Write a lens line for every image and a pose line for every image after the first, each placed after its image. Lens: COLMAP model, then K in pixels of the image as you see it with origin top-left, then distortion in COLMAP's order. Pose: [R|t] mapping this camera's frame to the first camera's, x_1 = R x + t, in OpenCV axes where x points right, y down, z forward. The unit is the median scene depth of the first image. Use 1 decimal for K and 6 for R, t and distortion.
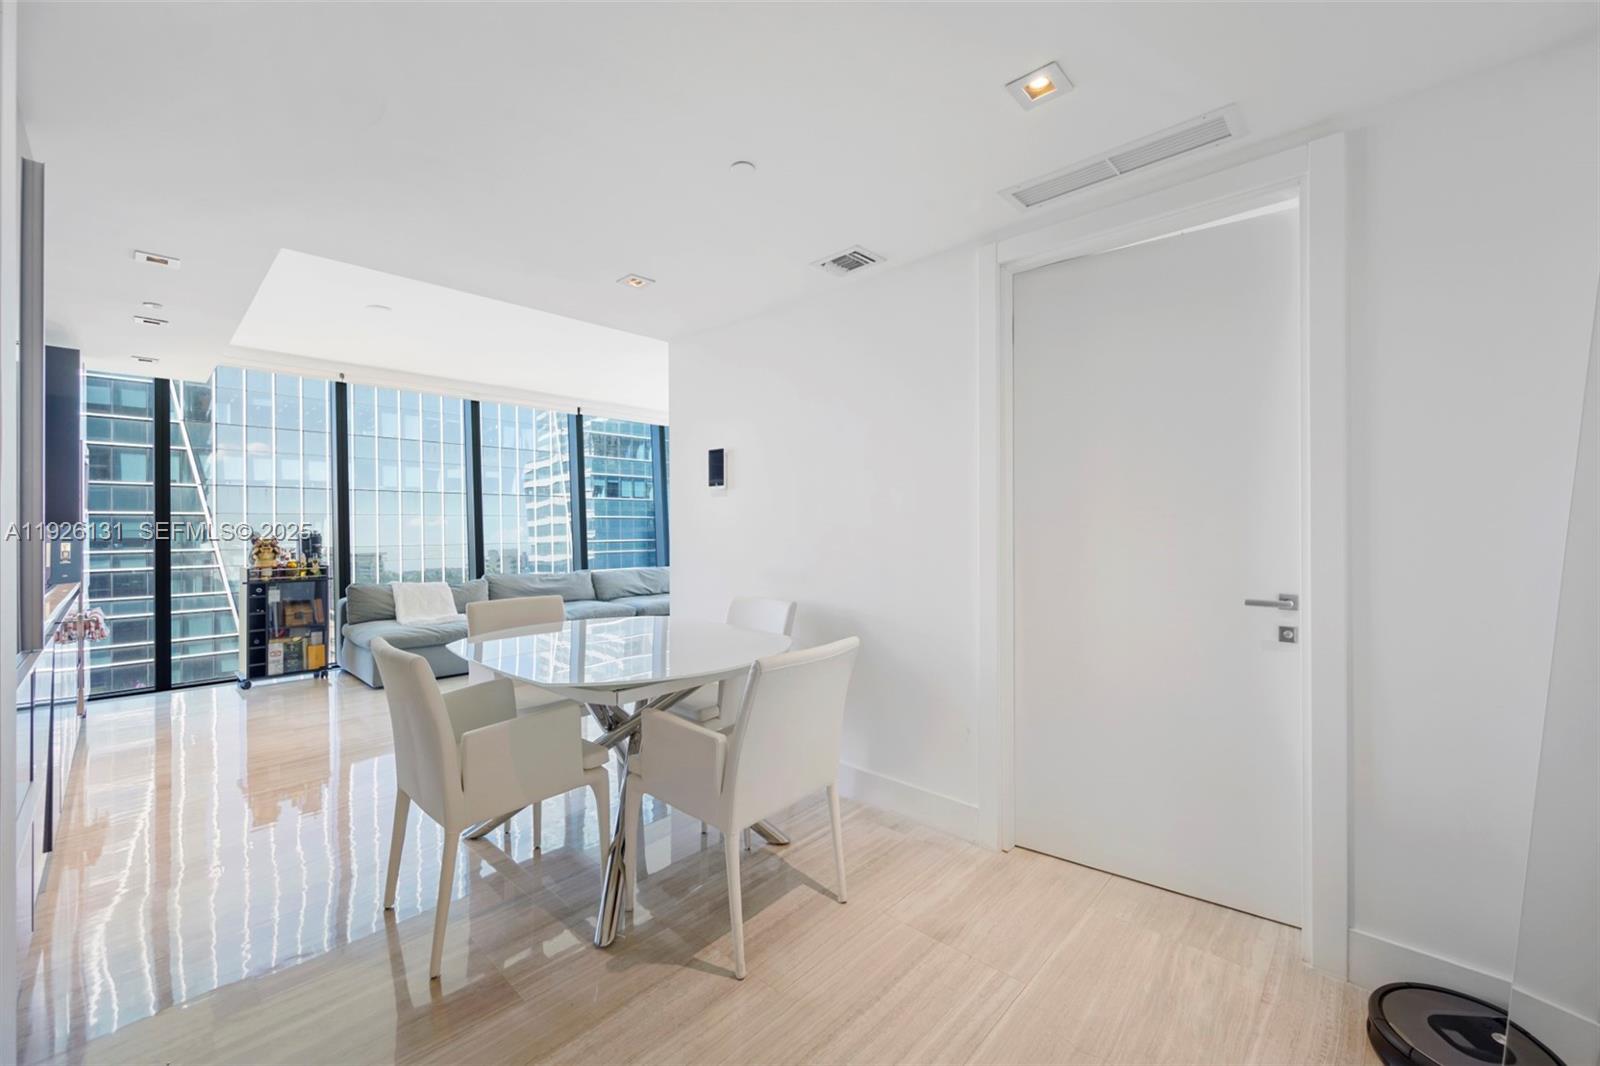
lens RADIAL K [[625.7, 0, 800.7], [0, 625.7, 516.9], [0, 0, 1]] dist [0.000358, -0.000085]
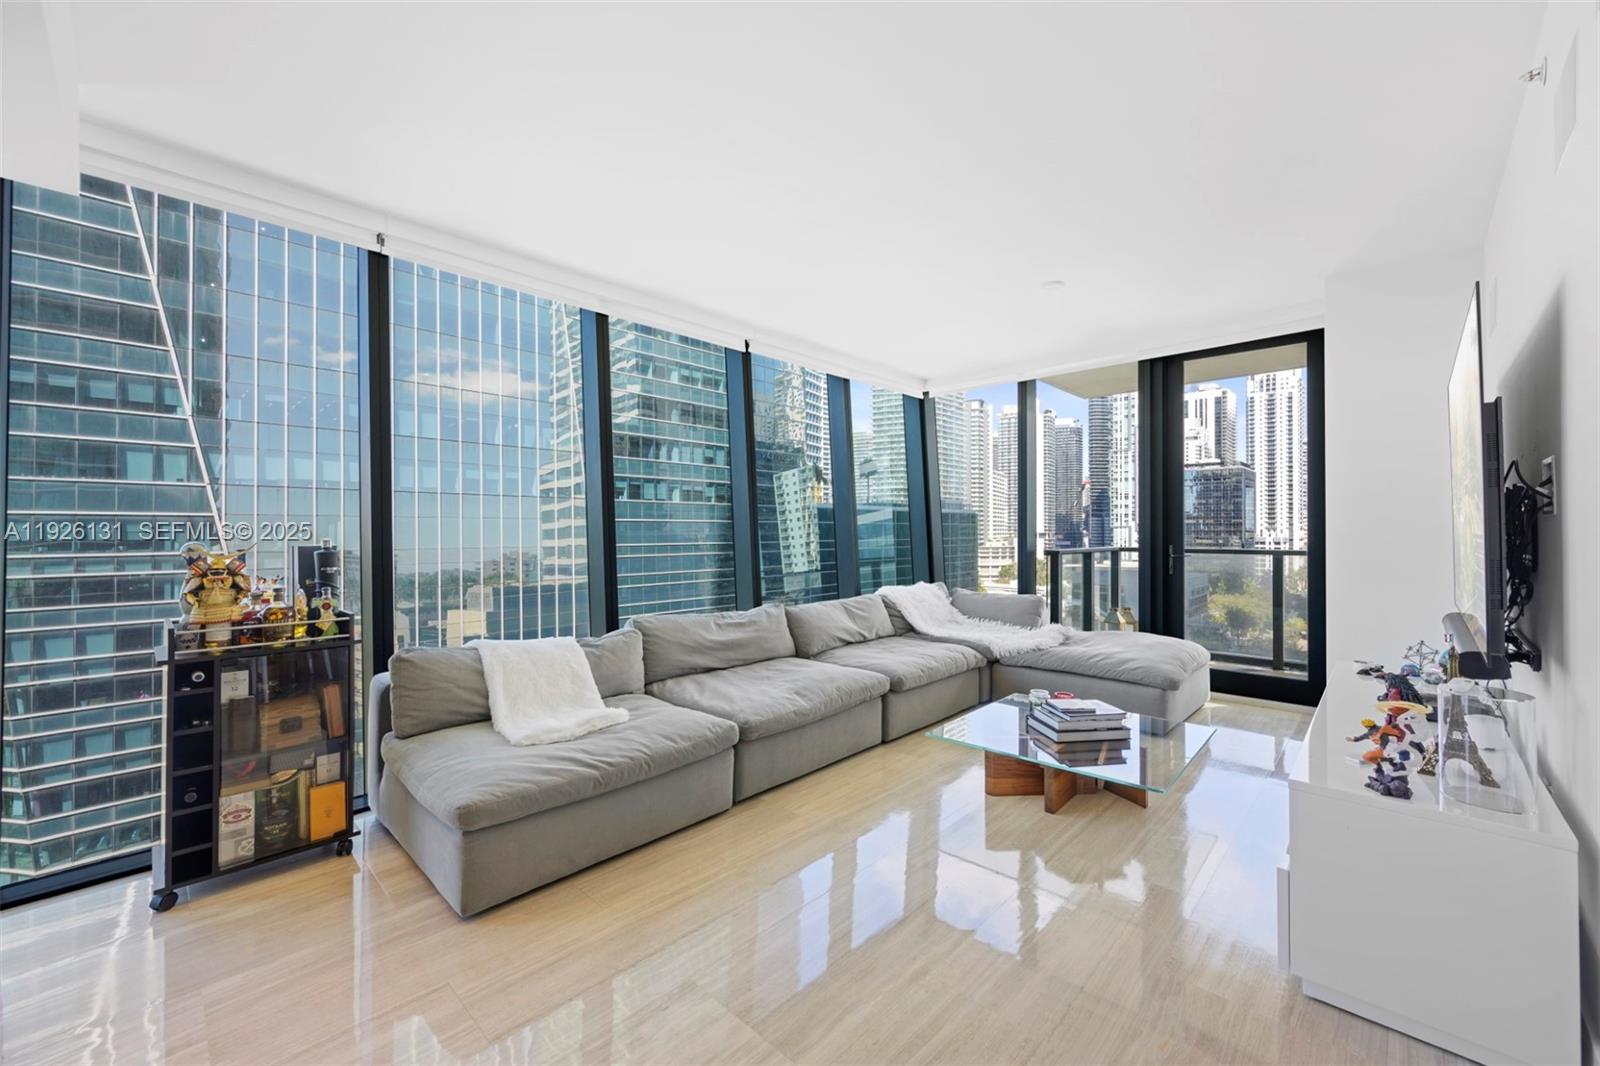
lens RADIAL K [[639.8, 0, 812.1], [0, 639.8, 519.1], [0, 0, 1]] dist [0.001310, 0.000108]
pose [[0.999903, 0.003702, -0.013403, -0.383155], [-0.003734, 0.999990, -0.002360, 0.005965], [0.013394, 0.002410, 0.999907, 0.495922]]
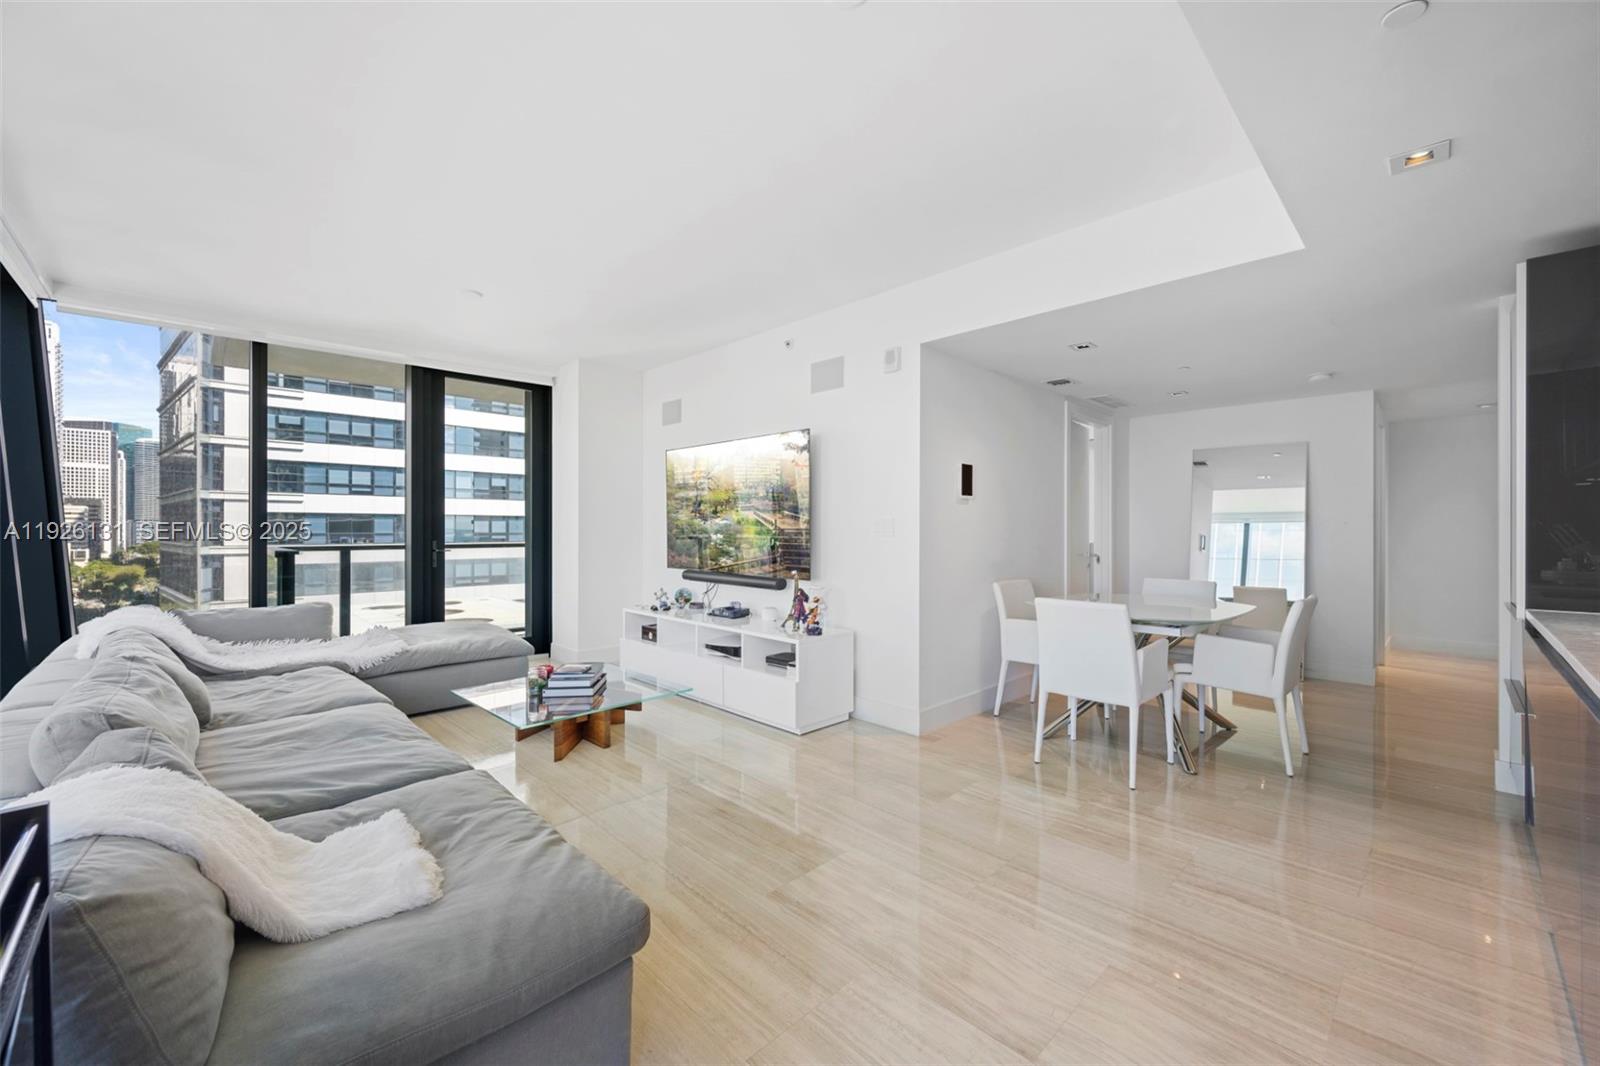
lens RADIAL K [[632.0, 0, 800.0], [0, 632.0, 533.0], [0, 0, 1]] dist [0.000070, -0.000053]
pose [[0.052322, -0.001635, 0.998629, -0.679845], [-0.009817, 0.999949, 0.002152, 0.013845], [-0.998582, -0.009917, 0.052303, 0.686741]]
